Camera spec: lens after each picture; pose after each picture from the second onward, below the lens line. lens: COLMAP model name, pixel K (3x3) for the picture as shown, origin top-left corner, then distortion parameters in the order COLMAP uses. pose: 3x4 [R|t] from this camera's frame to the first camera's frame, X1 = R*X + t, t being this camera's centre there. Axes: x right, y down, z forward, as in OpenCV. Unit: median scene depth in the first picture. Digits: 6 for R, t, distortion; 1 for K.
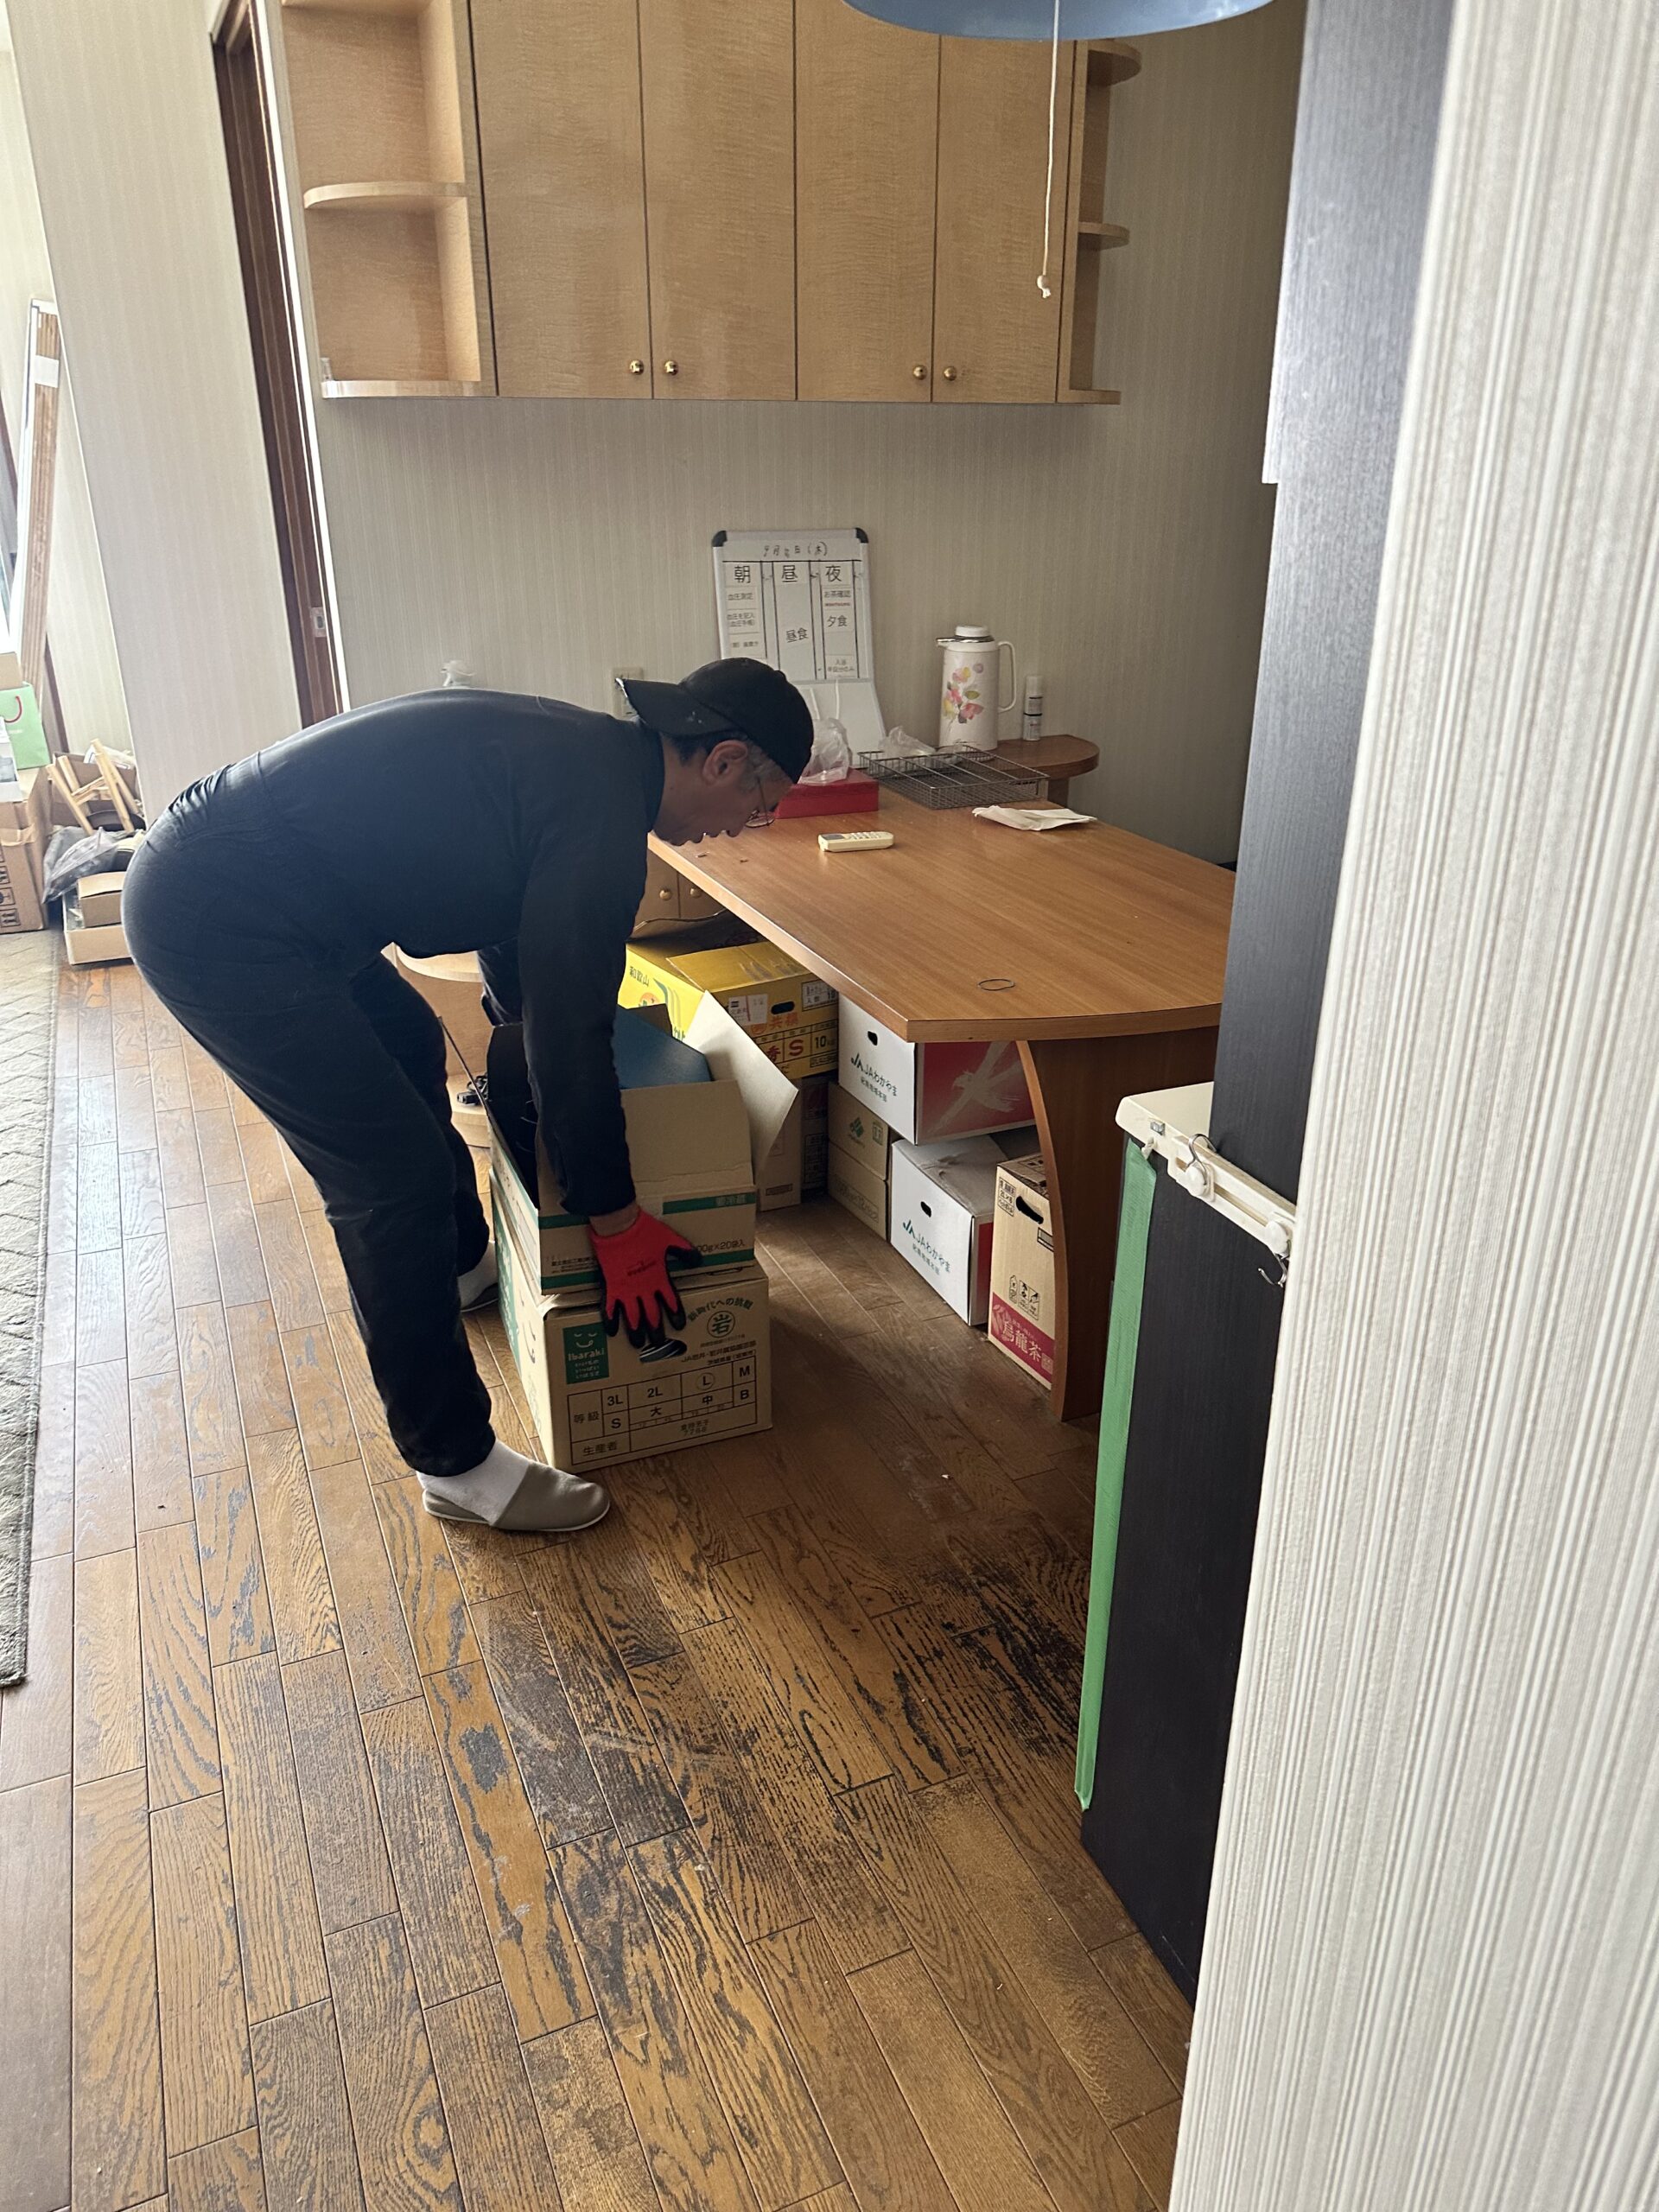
lens RADIAL K [[1578.2, 0, 830.5], [0, 1578.2, 1113.7], [0, 0, 1]] dist [0.052114, -0.010934]
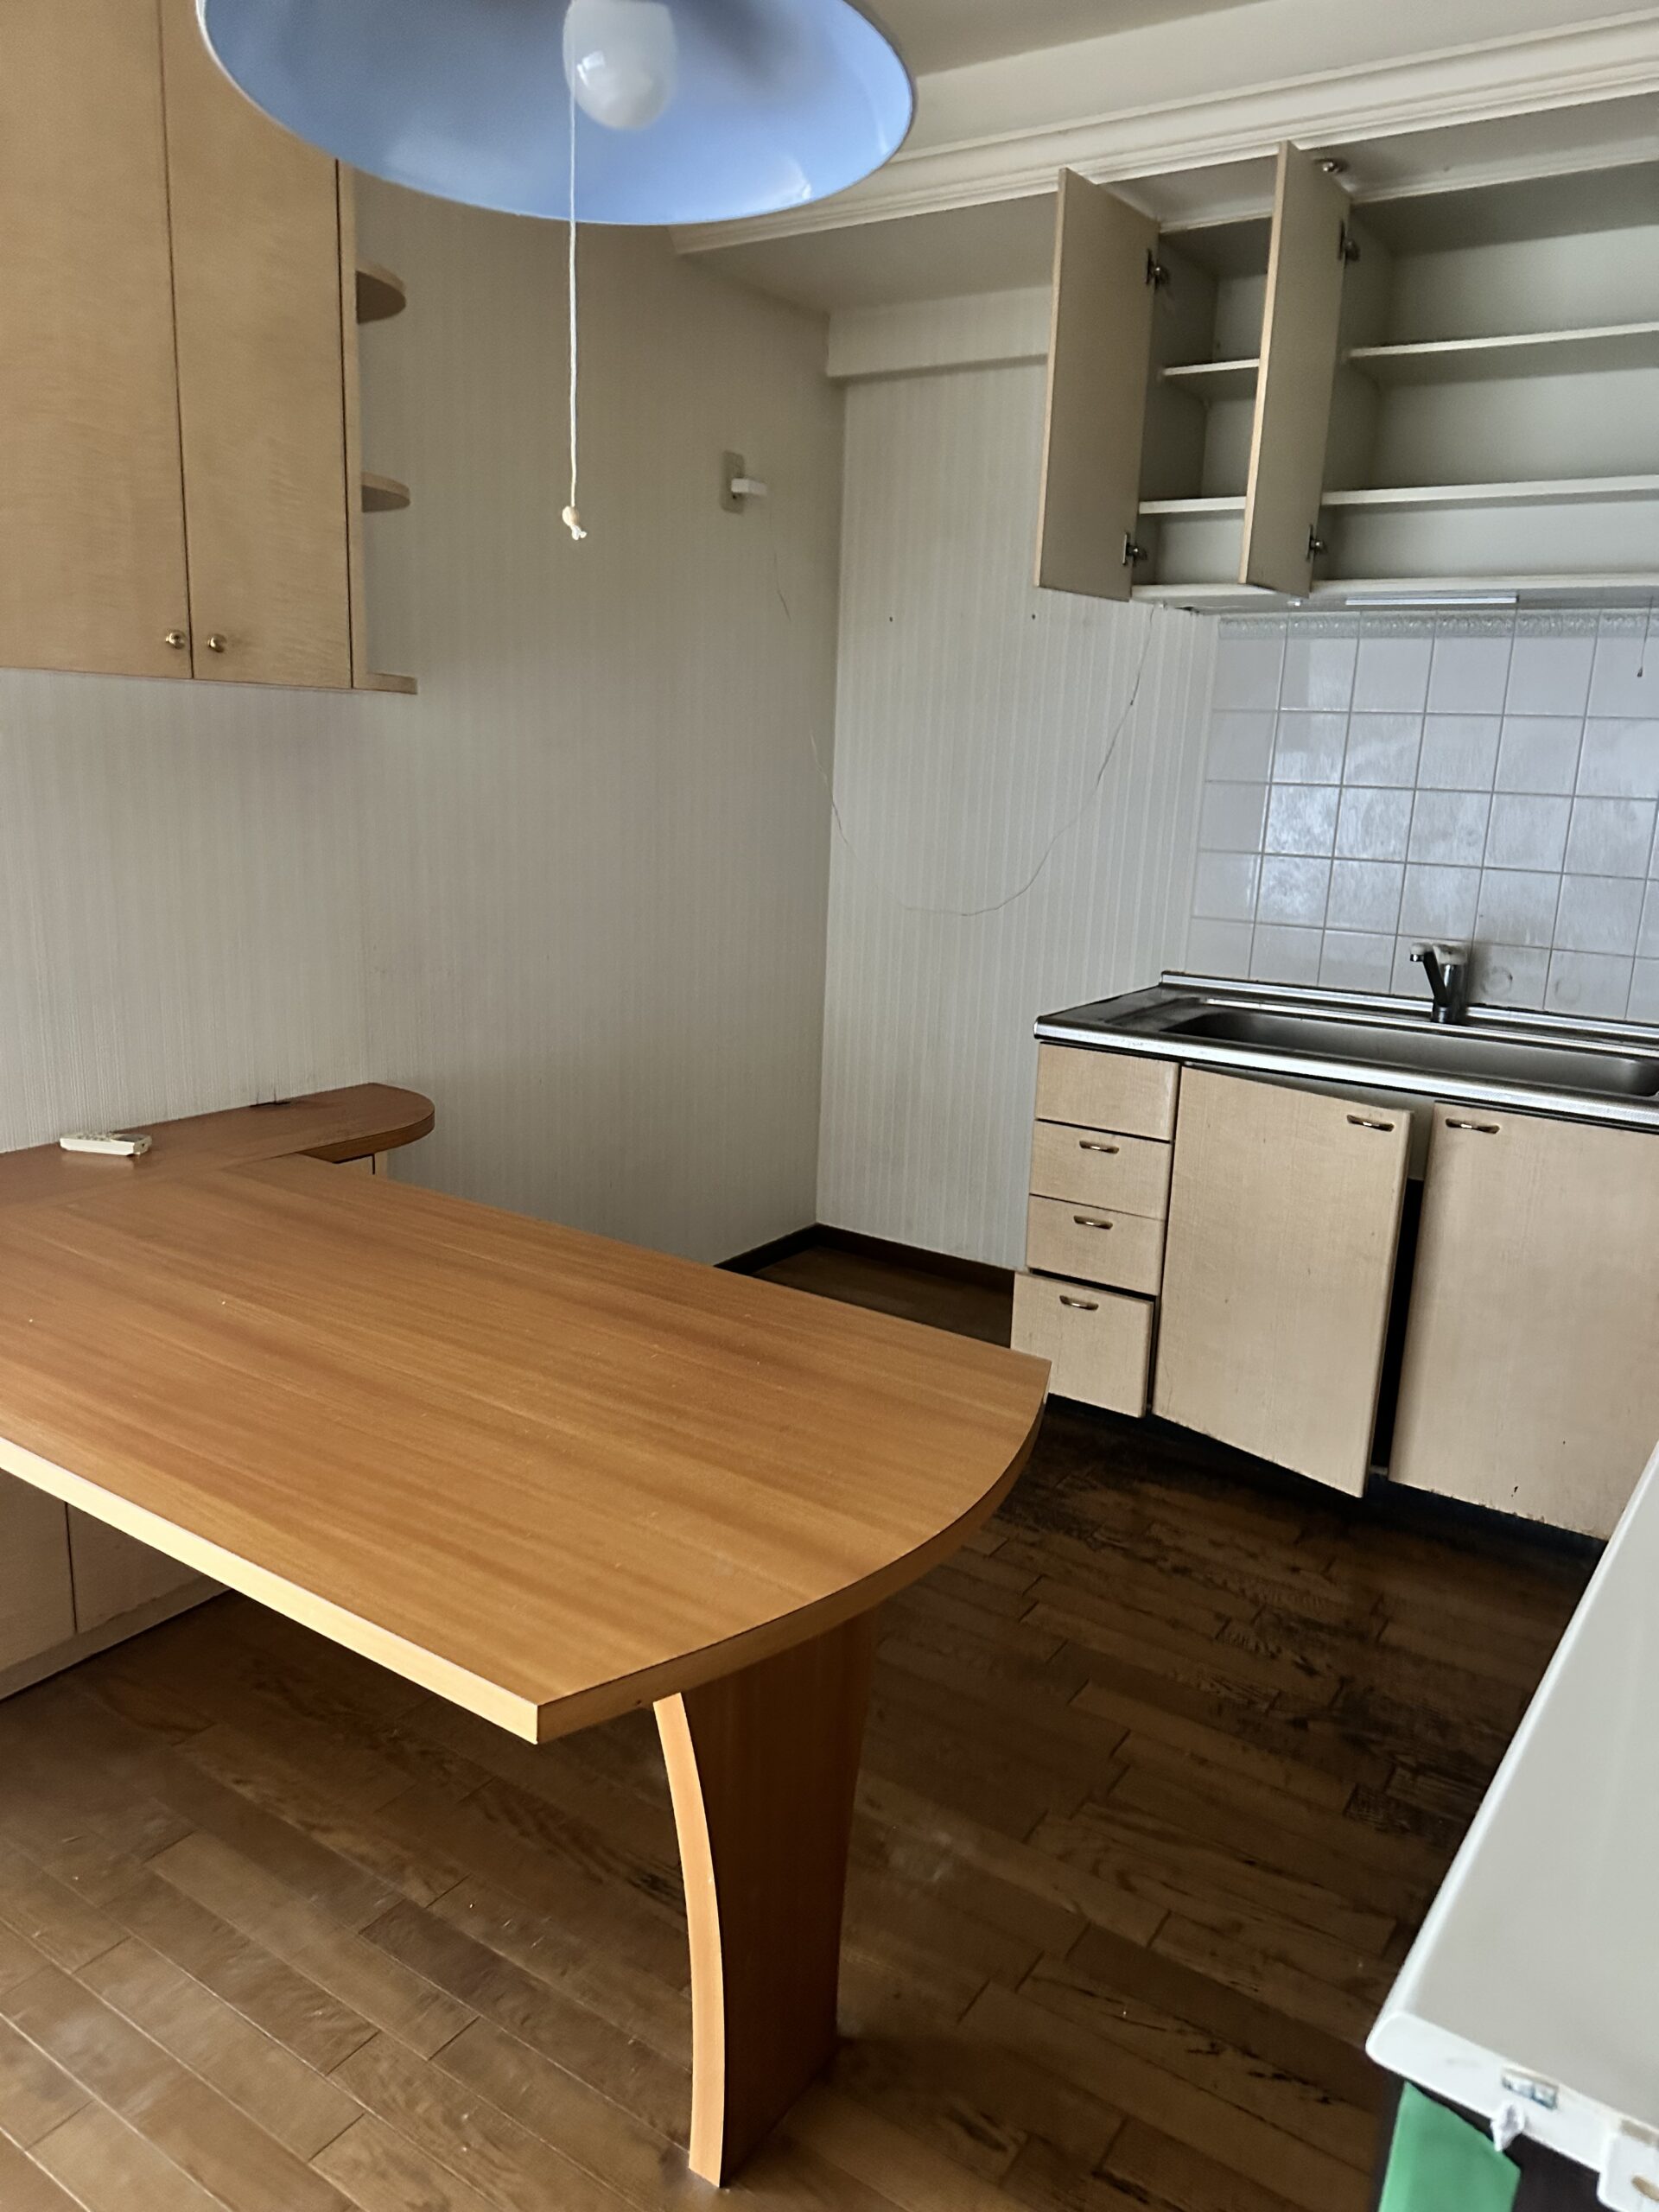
lens RADIAL K [[1578.2, 0, 834.4], [0, 1578.2, 1096.8], [0, 0, 1]] dist [0.052114, -0.010934]
pose [[0.844705, -0.094702, 0.526787, -0.116747], [0.184438, 0.975443, -0.120389, -0.153008], [-0.502450, 0.198853, 0.841428, 0.360025]]
